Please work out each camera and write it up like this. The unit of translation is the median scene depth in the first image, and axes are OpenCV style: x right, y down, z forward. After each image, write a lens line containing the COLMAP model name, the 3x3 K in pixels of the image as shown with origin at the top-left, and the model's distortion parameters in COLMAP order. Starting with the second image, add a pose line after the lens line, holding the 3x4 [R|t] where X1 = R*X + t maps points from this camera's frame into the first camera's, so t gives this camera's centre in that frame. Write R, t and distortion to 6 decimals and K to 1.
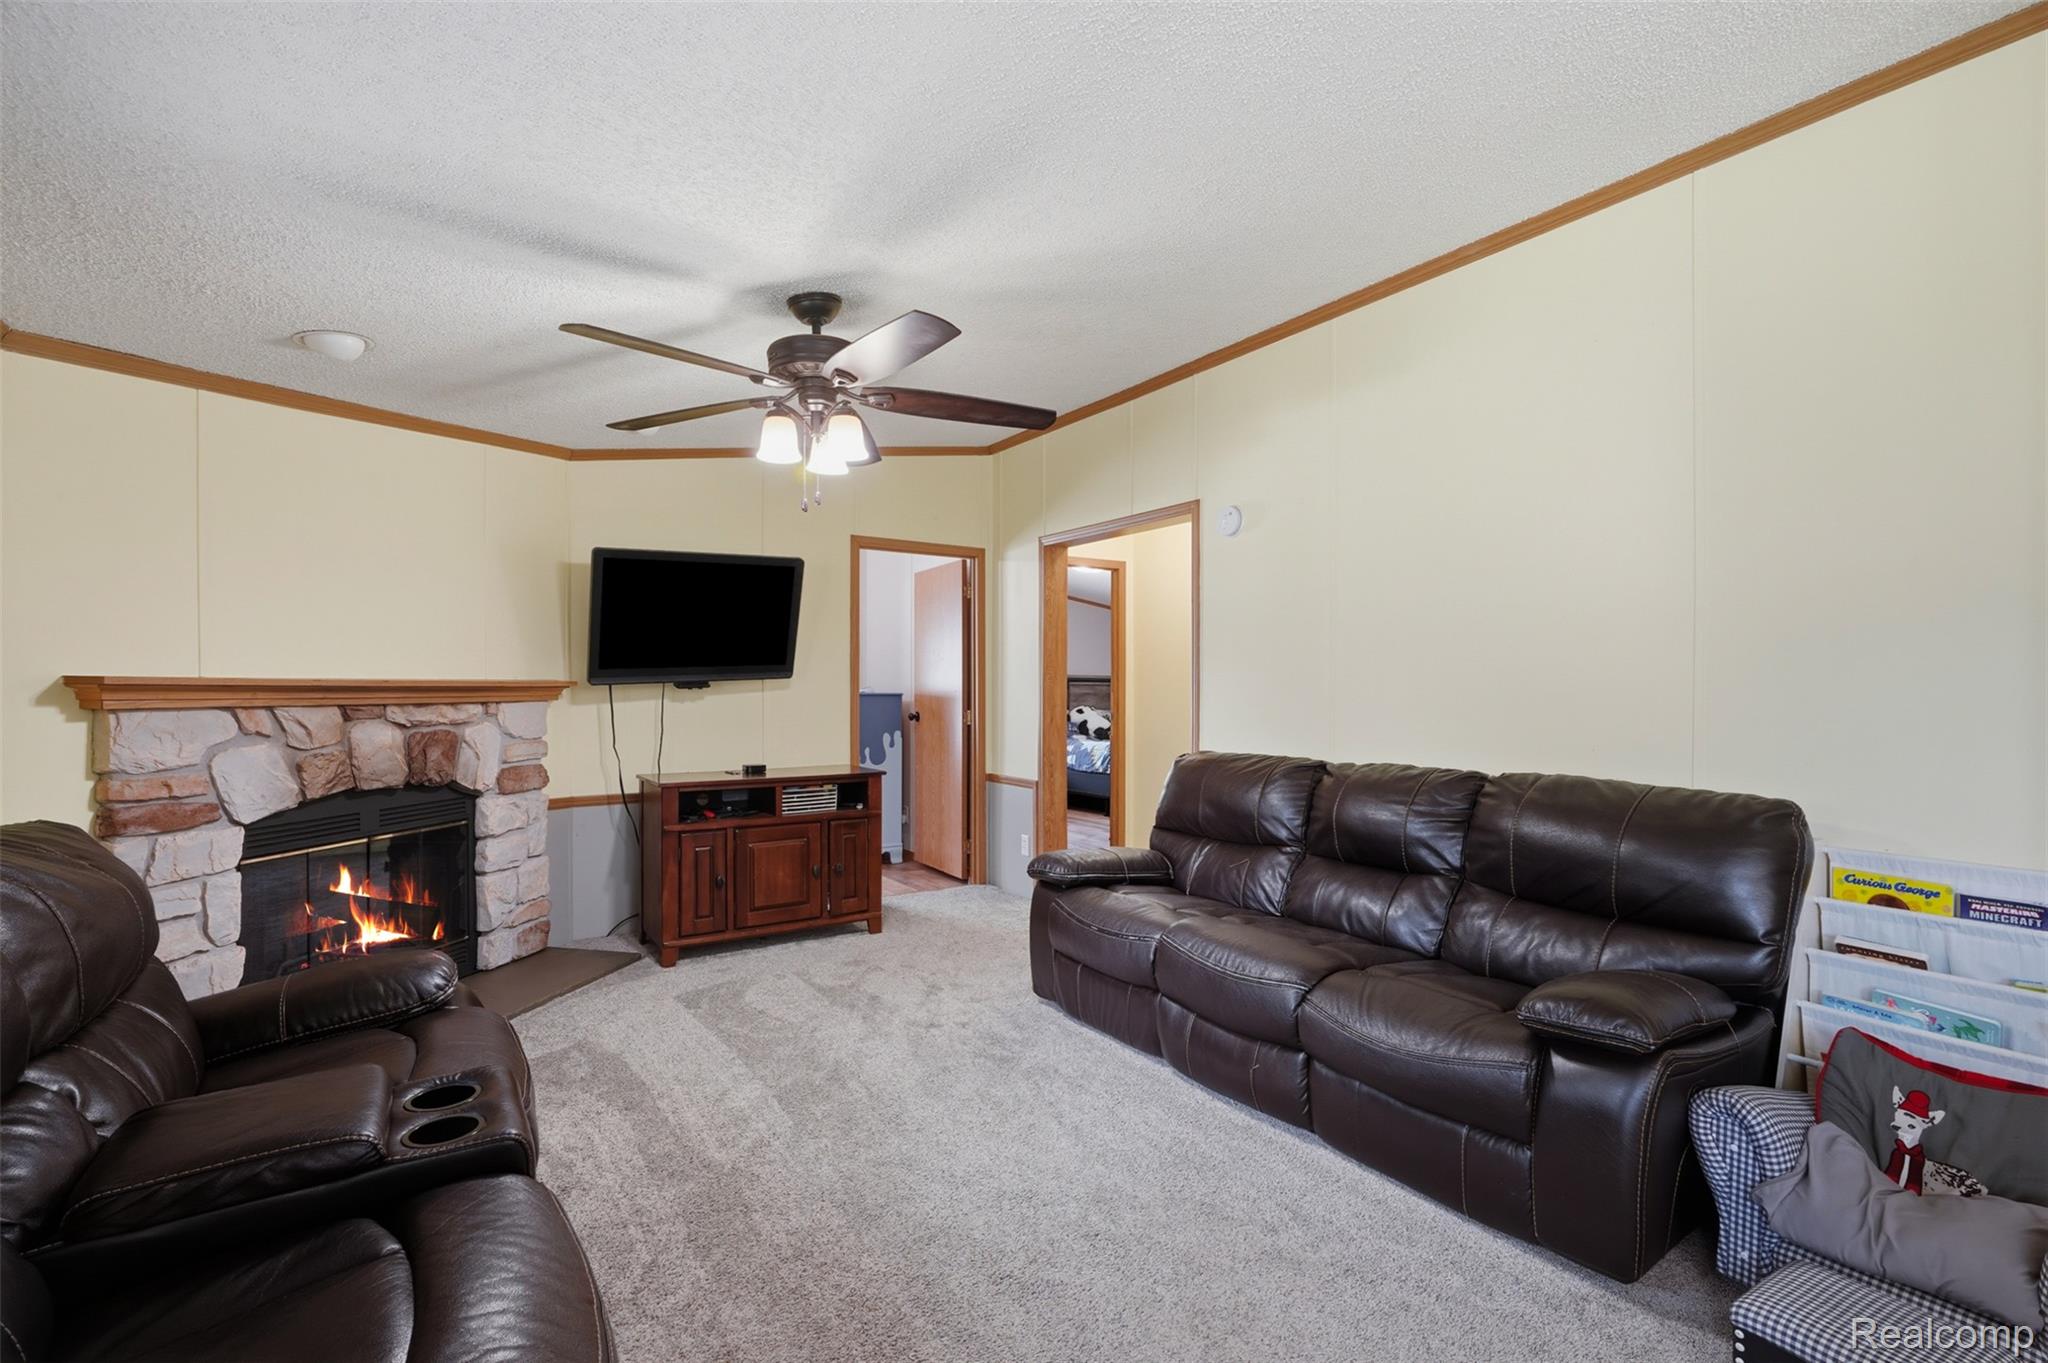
lens RADIAL K [[925.3, 0, 1036.2], [0, 925.3, 688.0], [0, 0, 1]] dist [-0.002395, 0.002559]
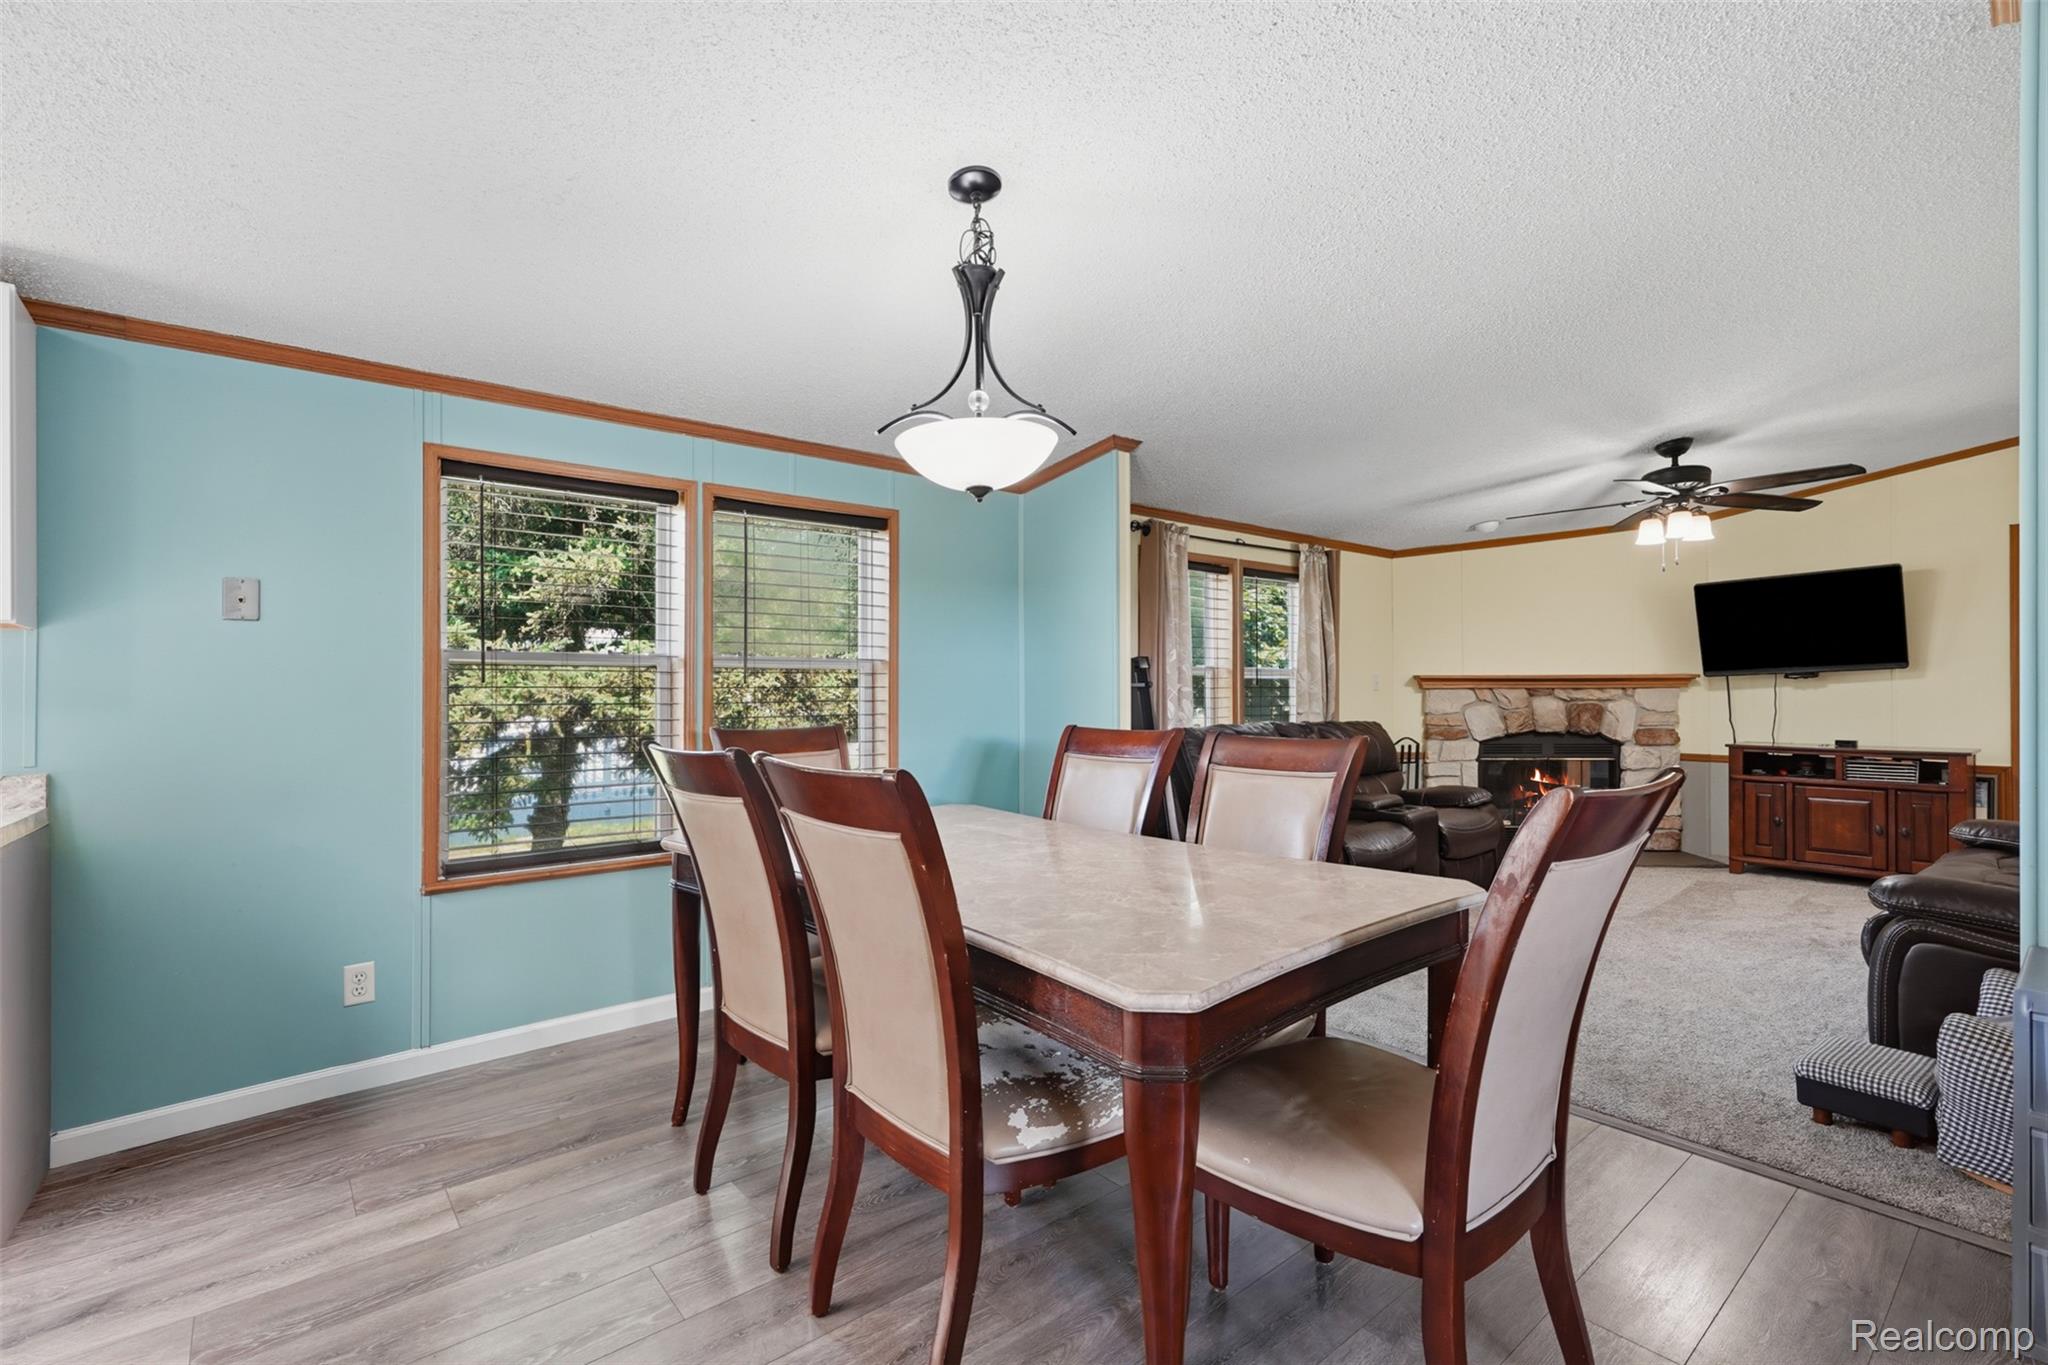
lens RADIAL K [[925.3, 0, 1025.9], [0, 925.3, 688.8], [0, 0, 1]] dist [-0.002395, 0.002559]
pose [[0.115993, -0.003864, -0.993243, 0.970087], [0.001716, 0.999992, -0.003689, 0.022189], [0.993249, -0.001277, 0.115999, -0.269241]]
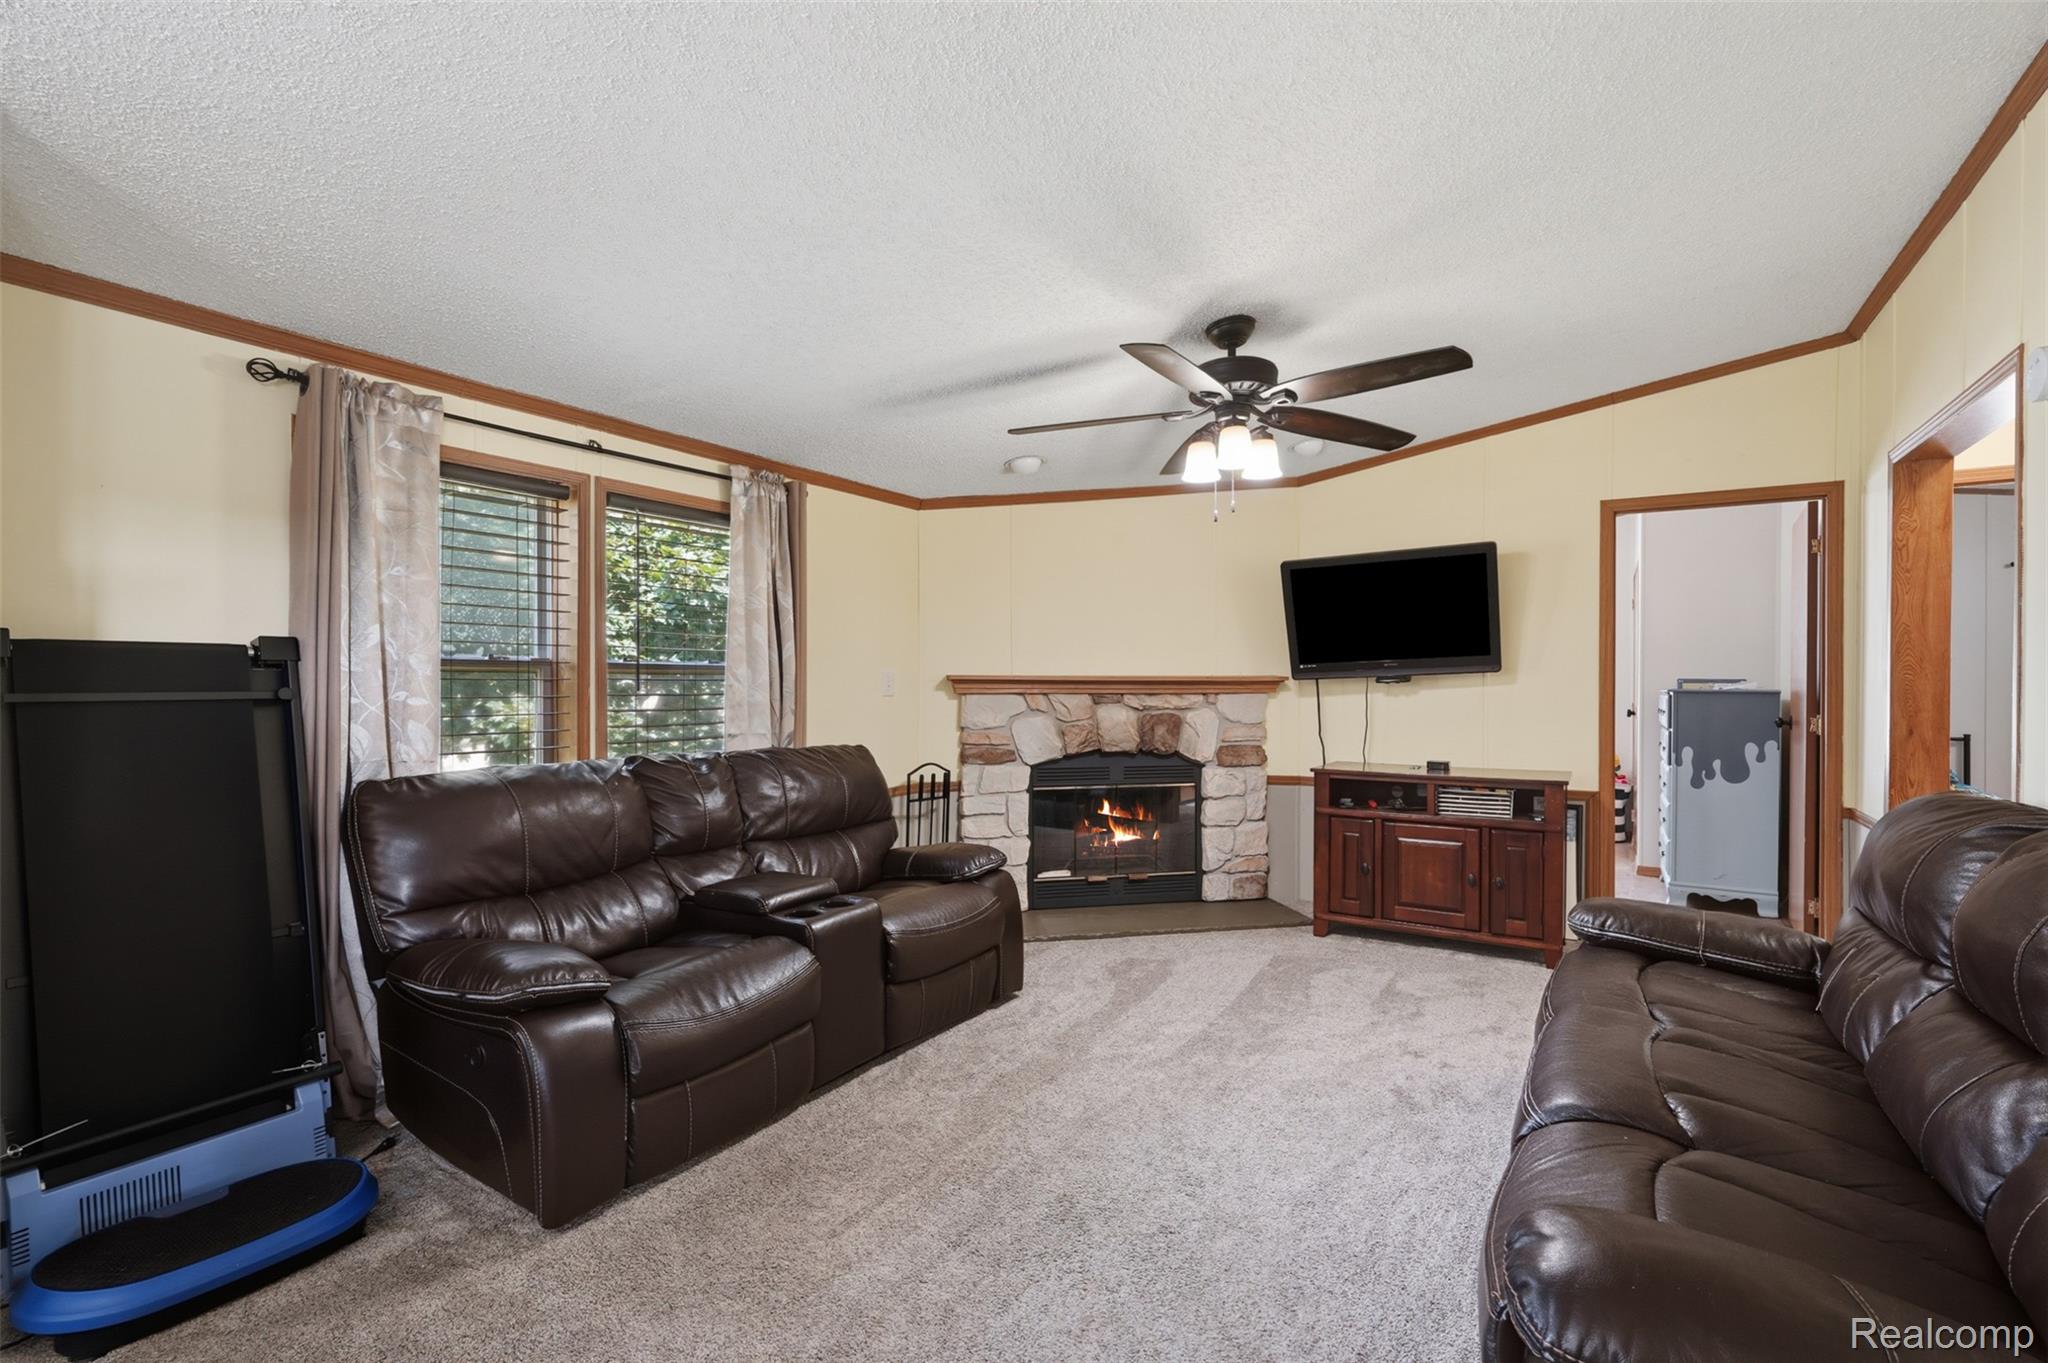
lens RADIAL K [[925.3, 0, 1027.0], [0, 925.3, 687.6], [0, 0, 1]] dist [-0.002395, 0.002559]
pose [[0.416335, 0.004611, -0.909200, 0.495844], [-0.002633, 0.999989, 0.003866, 0.003352], [0.909208, 0.000784, 0.416342, 0.248162]]
